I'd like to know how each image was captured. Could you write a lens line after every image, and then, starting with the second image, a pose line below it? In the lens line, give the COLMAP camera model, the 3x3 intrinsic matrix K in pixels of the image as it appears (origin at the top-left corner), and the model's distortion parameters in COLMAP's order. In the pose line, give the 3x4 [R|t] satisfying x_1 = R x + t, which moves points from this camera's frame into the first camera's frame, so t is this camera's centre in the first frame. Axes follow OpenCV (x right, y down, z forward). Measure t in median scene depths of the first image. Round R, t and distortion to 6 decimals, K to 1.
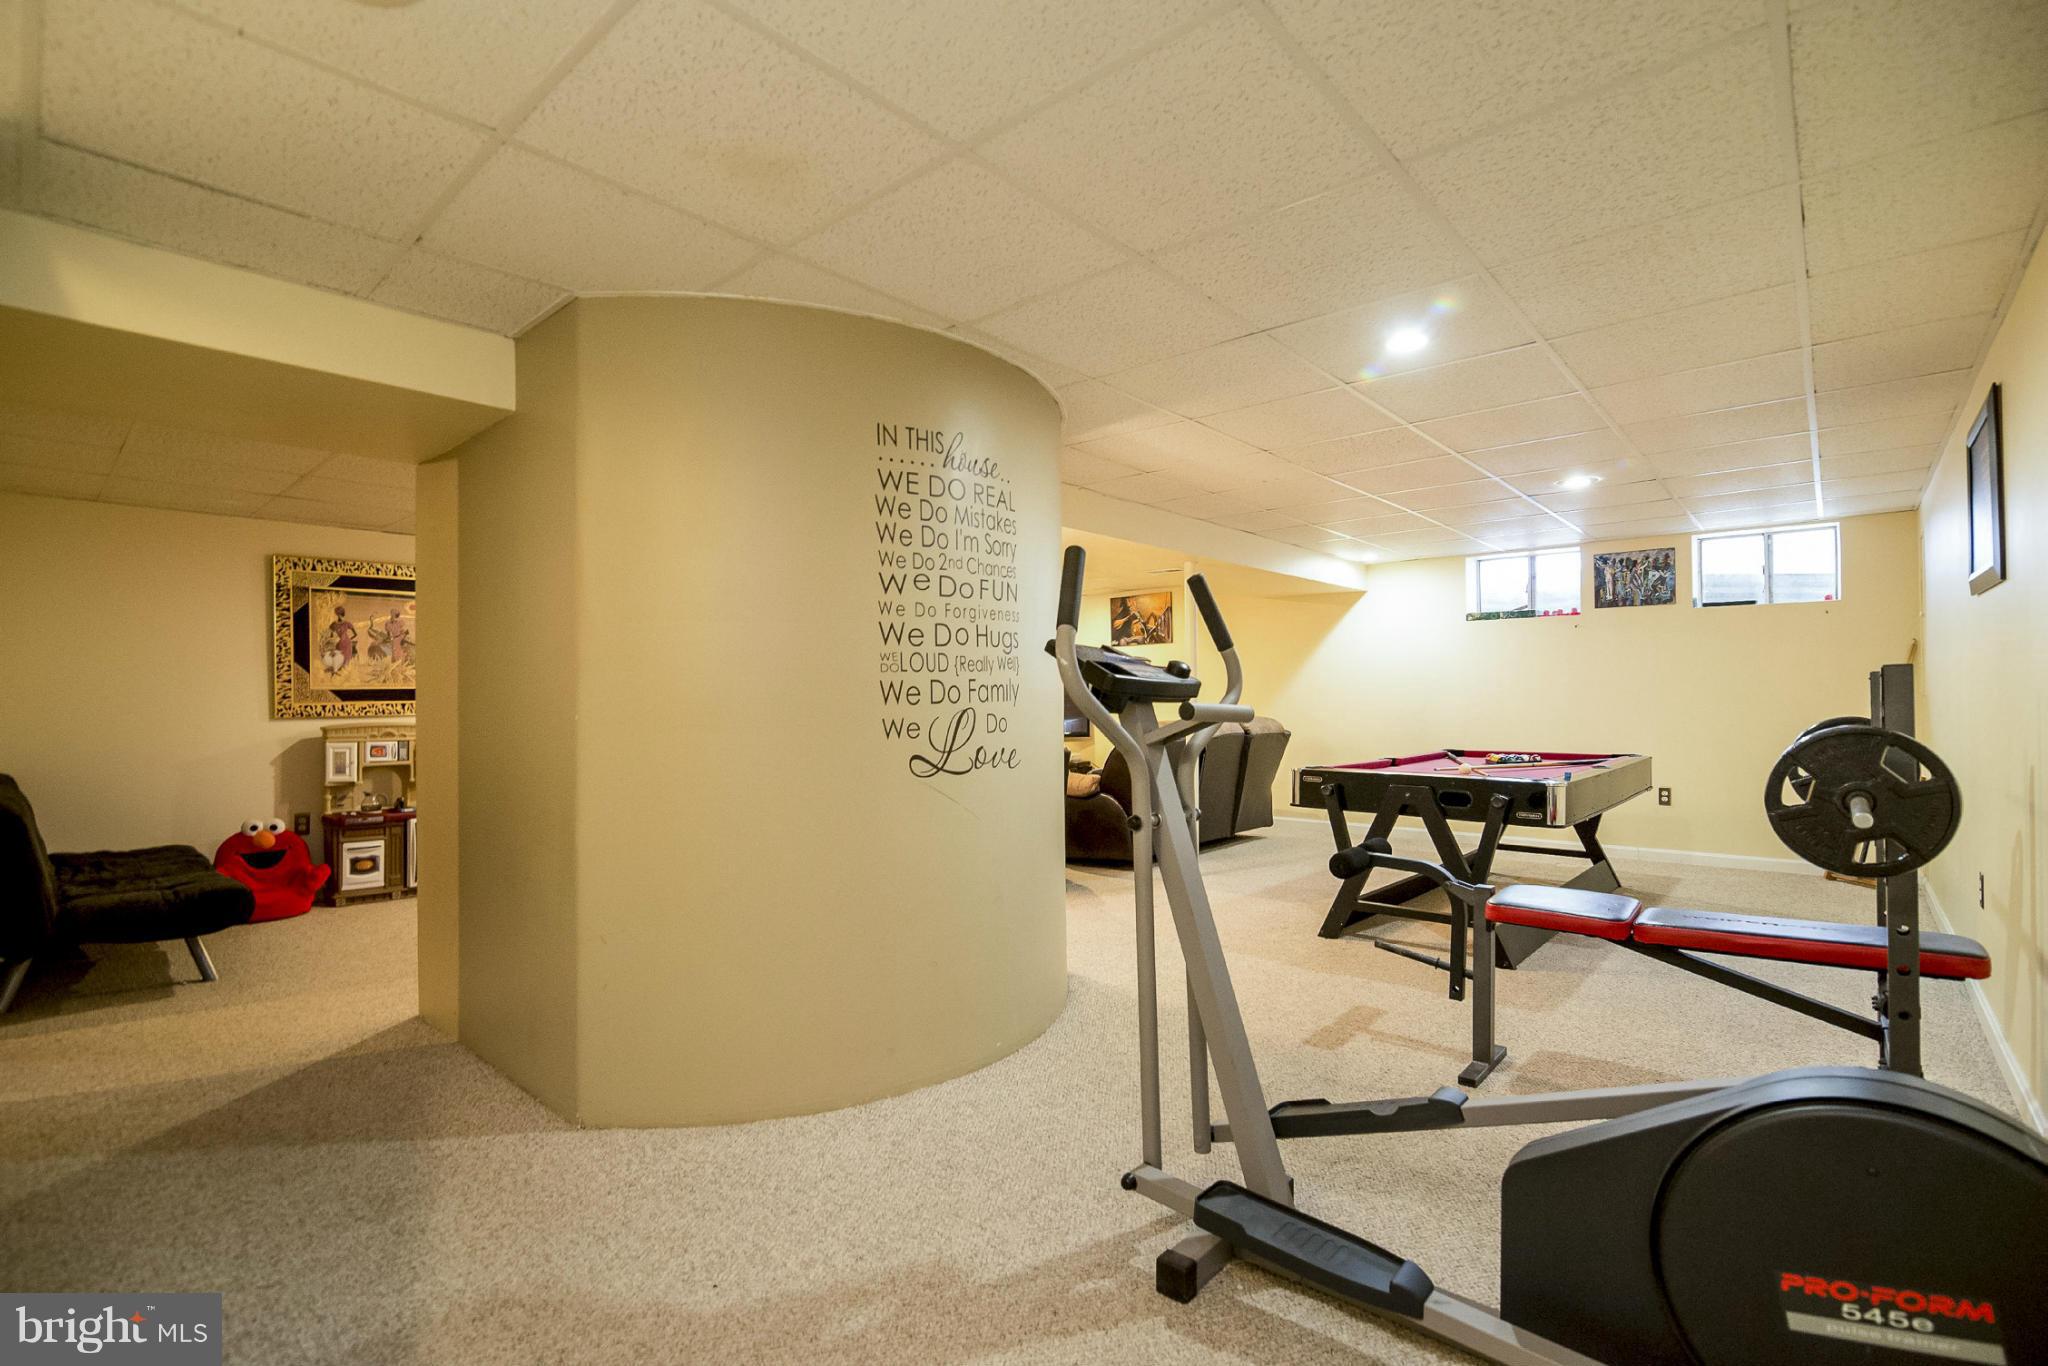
lens RADIAL K [[935.5, 0, 1012.8], [0, 935.5, 685.7], [0, 0, 1]] dist [-0.002421, -0.000484]
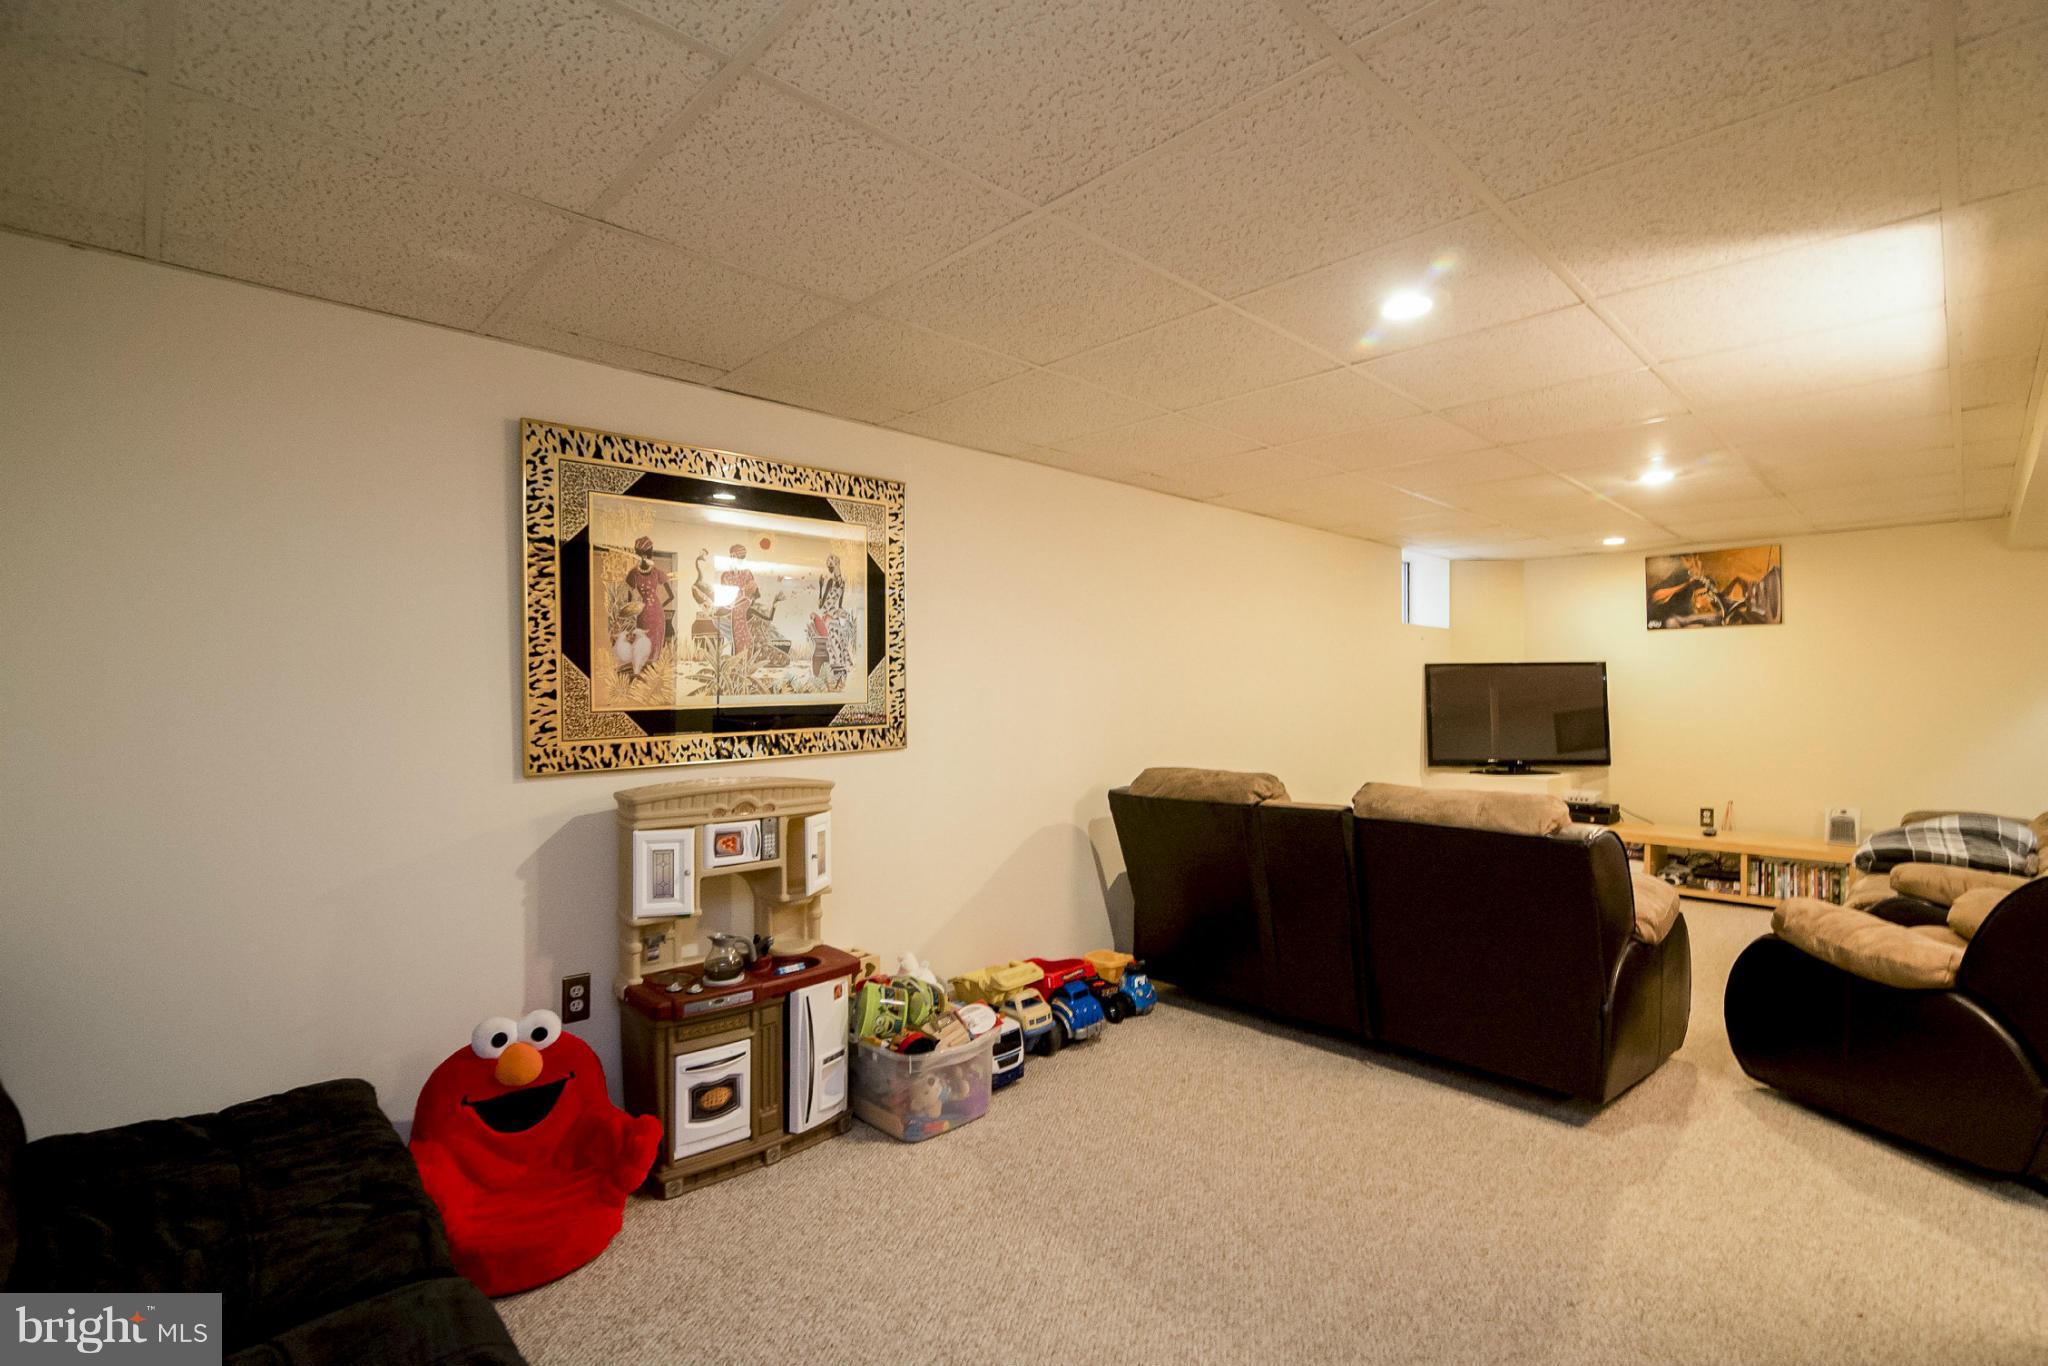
lens RADIAL K [[935.5, 0, 1034.5], [0, 935.5, 682.4], [0, 0, 1]] dist [-0.002421, -0.000484]
pose [[0.998421, 0.003442, -0.056062, -0.507938], [-0.002979, 0.999961, 0.008330, -0.015419], [0.056089, -0.008150, 0.998393, 0.548141]]
